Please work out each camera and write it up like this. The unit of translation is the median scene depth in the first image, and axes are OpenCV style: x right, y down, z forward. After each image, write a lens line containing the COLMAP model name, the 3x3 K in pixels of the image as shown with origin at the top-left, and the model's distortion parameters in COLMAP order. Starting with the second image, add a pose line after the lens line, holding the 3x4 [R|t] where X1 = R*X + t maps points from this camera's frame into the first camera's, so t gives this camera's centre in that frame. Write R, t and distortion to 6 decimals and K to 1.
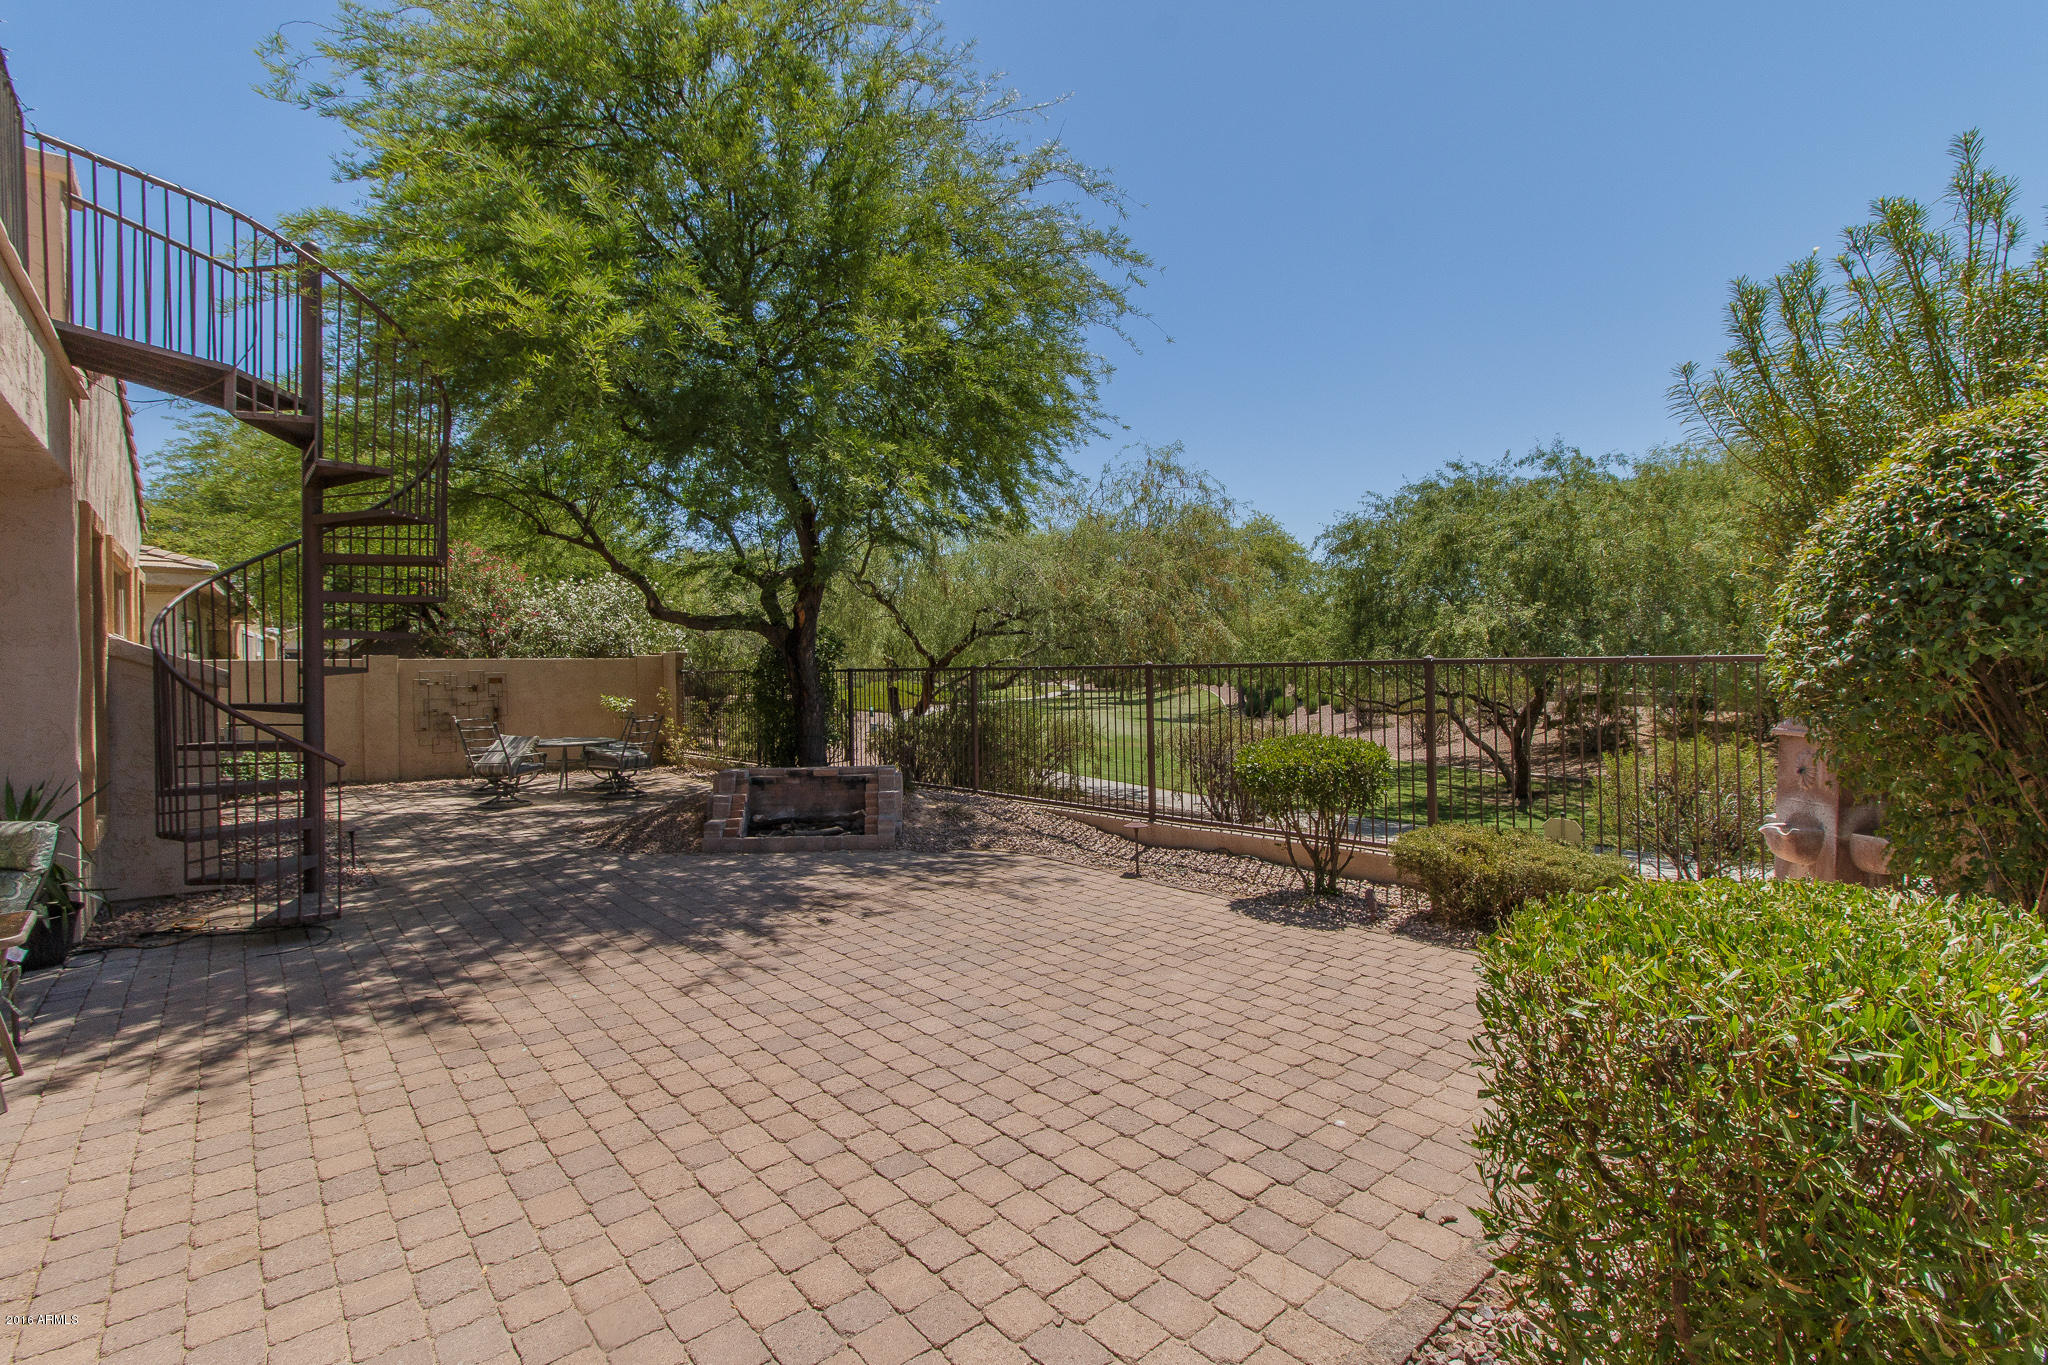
lens RADIAL K [[948.4, 0, 1030.1], [0, 948.4, 666.2], [0, 0, 1]] dist [0.007331, 0.000041]
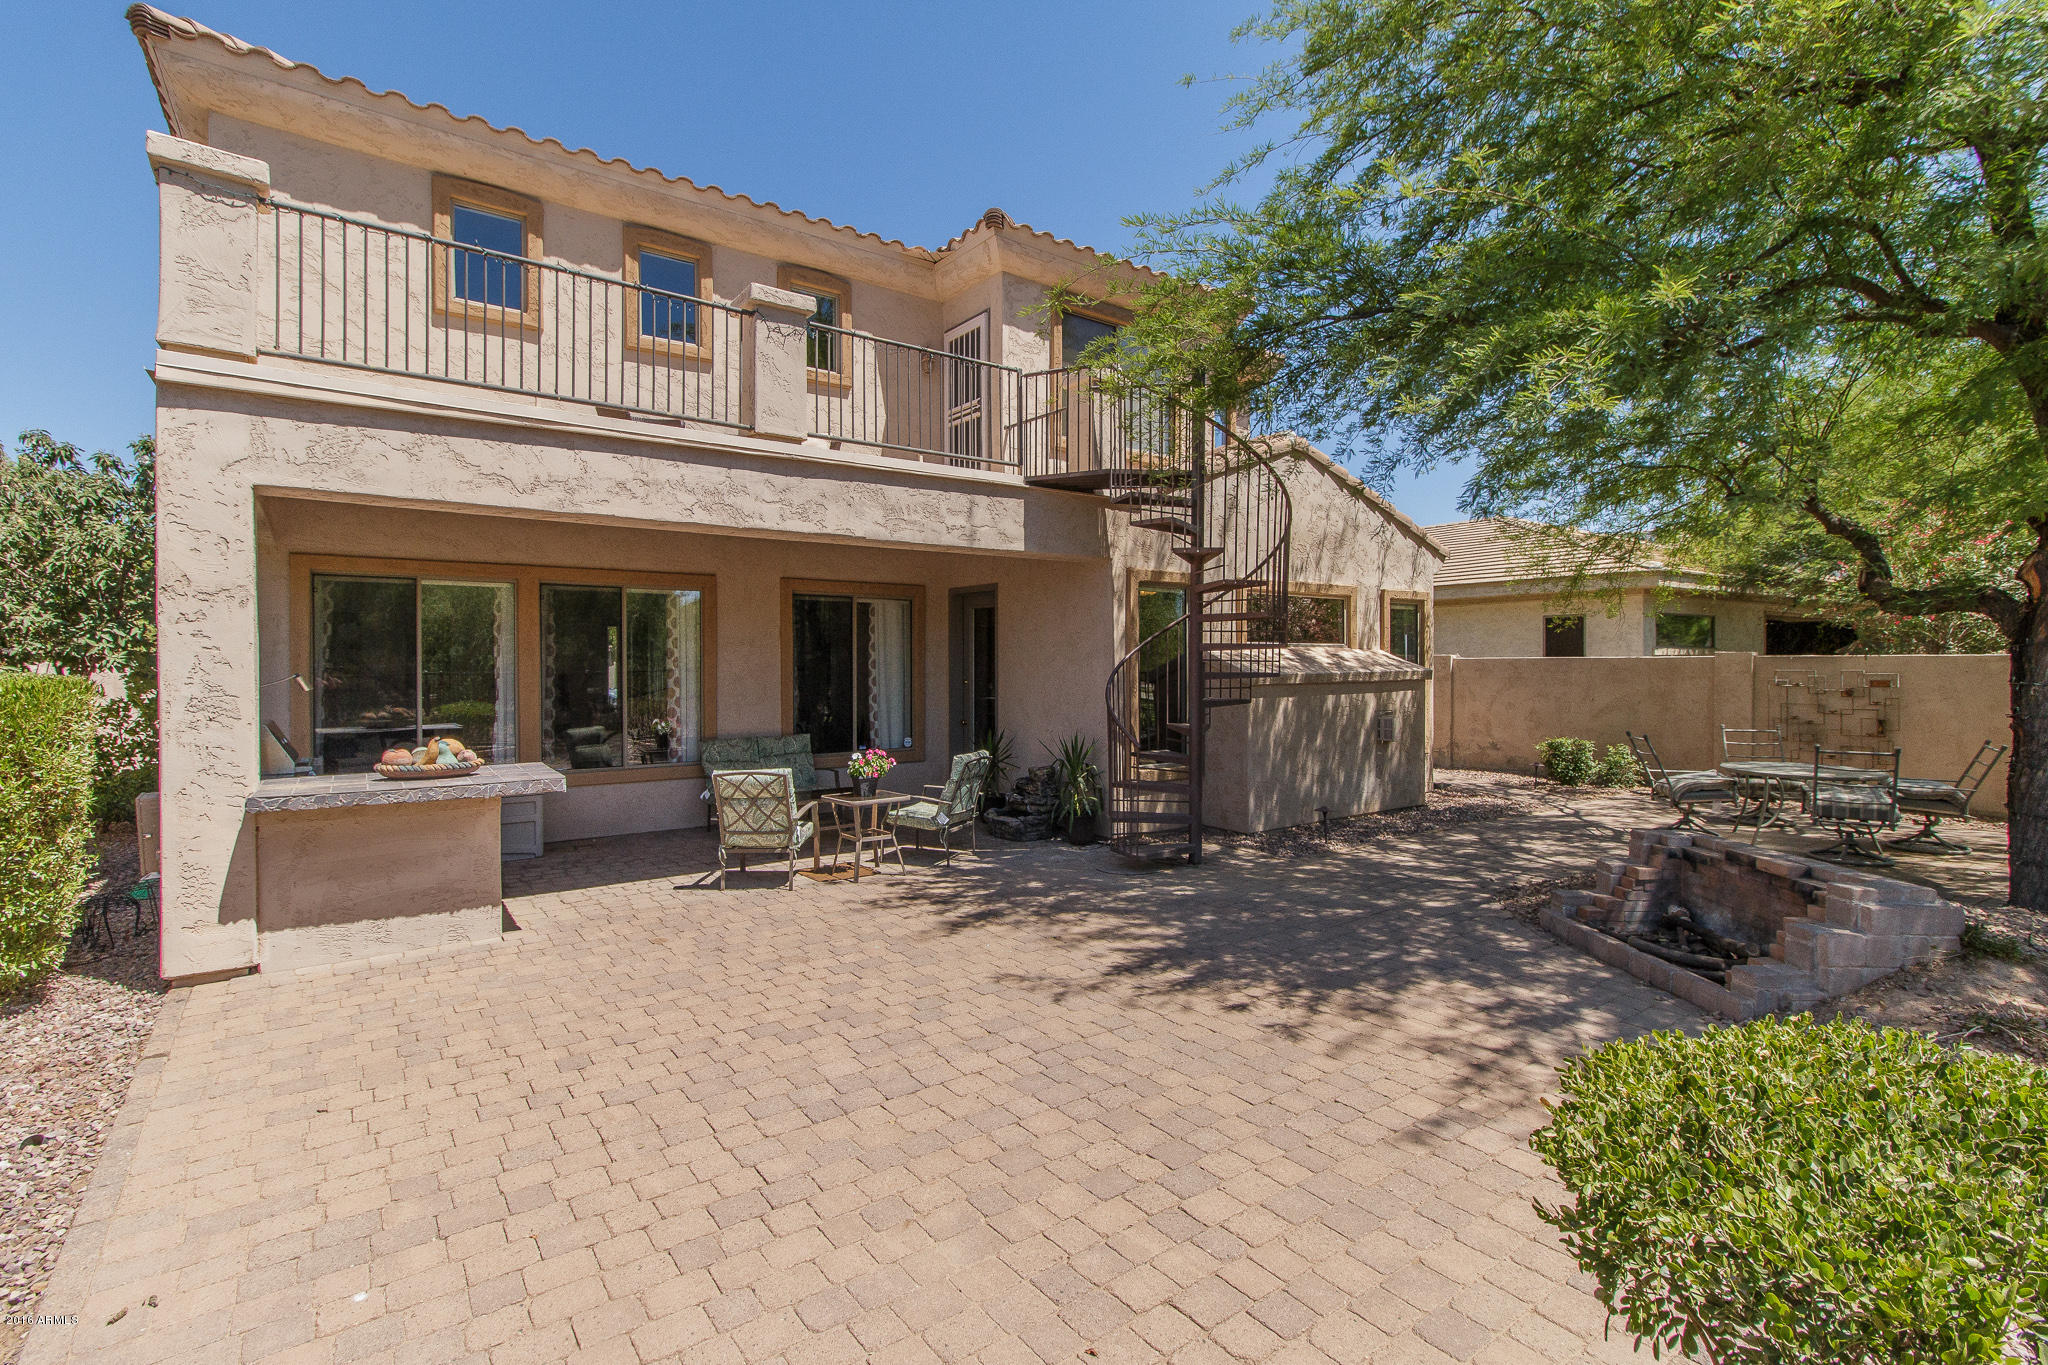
lens RADIAL K [[948.4, 0, 1030.1], [0, 948.4, 666.2], [0, 0, 1]] dist [0.007331, 0.000041]
pose [[-0.067540, 0.019164, -0.997533, 0.717014], [0.001543, 0.999816, 0.019104, -0.043200], [0.997715, -0.000249, -0.067557, 1.070472]]
